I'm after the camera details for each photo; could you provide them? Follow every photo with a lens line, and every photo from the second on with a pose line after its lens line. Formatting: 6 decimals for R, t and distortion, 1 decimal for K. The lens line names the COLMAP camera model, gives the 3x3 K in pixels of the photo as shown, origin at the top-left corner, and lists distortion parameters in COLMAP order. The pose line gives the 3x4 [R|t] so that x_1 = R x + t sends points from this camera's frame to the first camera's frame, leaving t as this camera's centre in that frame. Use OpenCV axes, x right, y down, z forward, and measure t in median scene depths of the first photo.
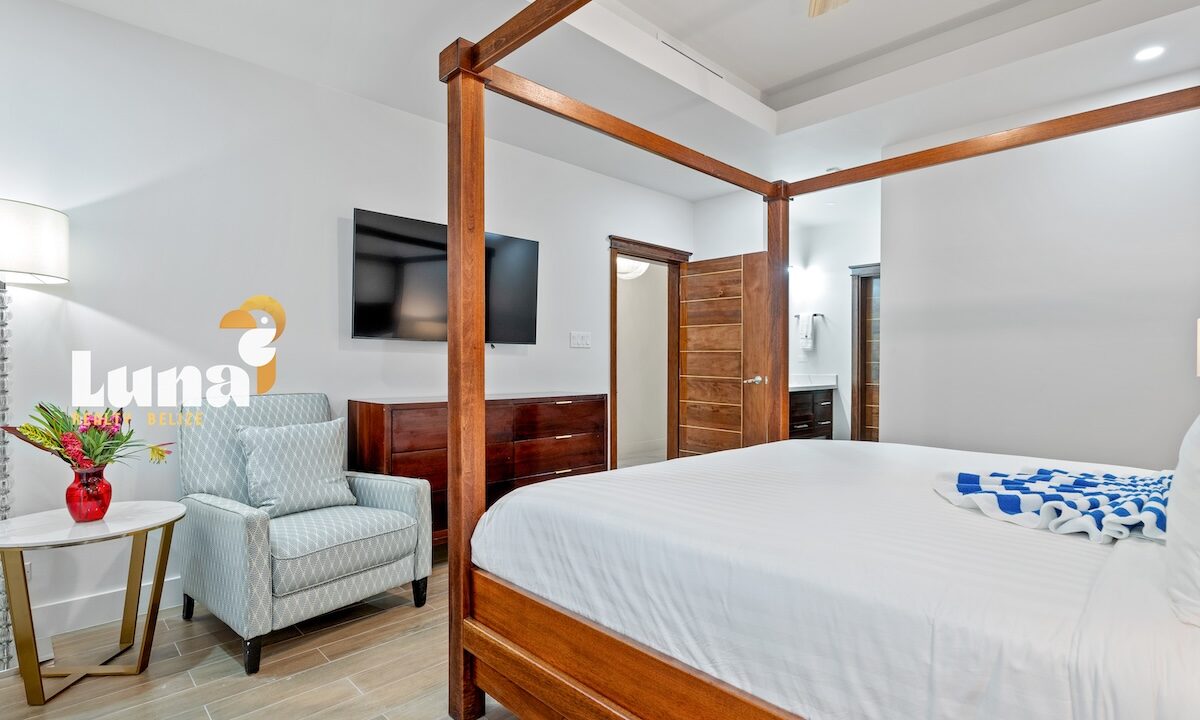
lens RADIAL K [[564.6, 0, 597.5], [0, 564.6, 347.0], [0, 0, 1]] dist [-0.003451, 0.000123]
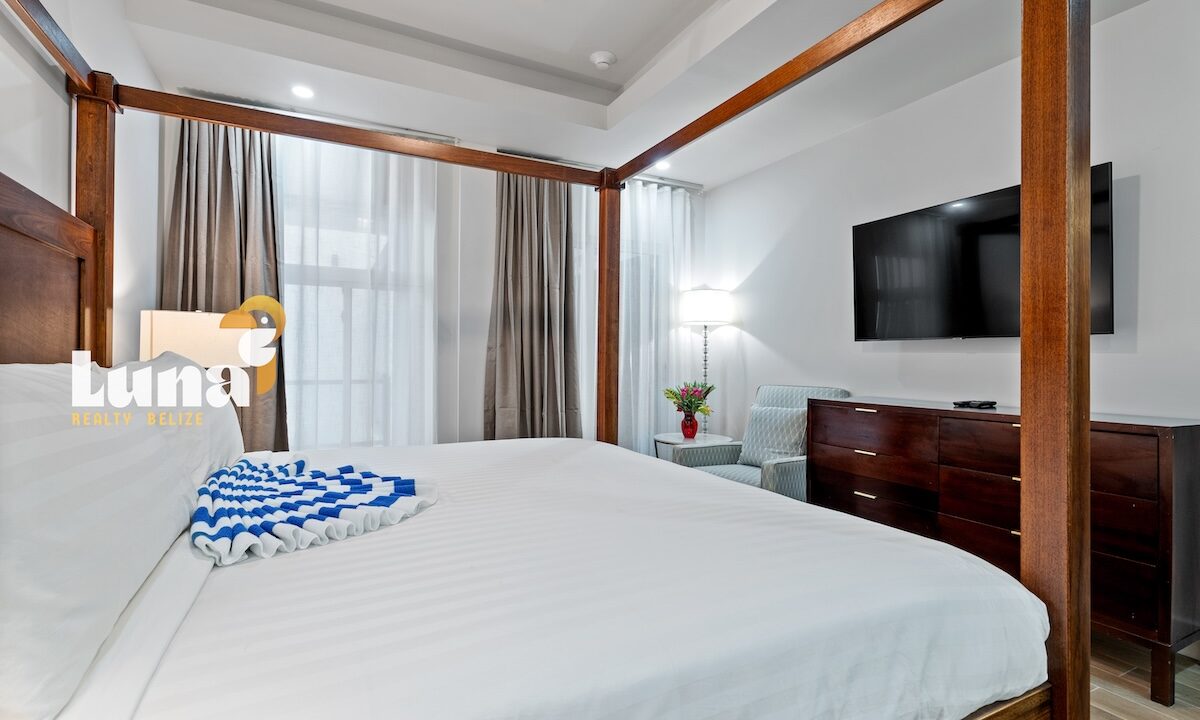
lens RADIAL K [[568.2, 0, 605.4], [0, 568.2, 356.4], [0, 0, 1]] dist [0.001481, 0.000693]
pose [[-0.268930, -0.011115, -0.963096, 0.957363], [0.022176, 0.999597, -0.017729, 0.028031], [0.962904, -0.026125, -0.268575, 1.000008]]
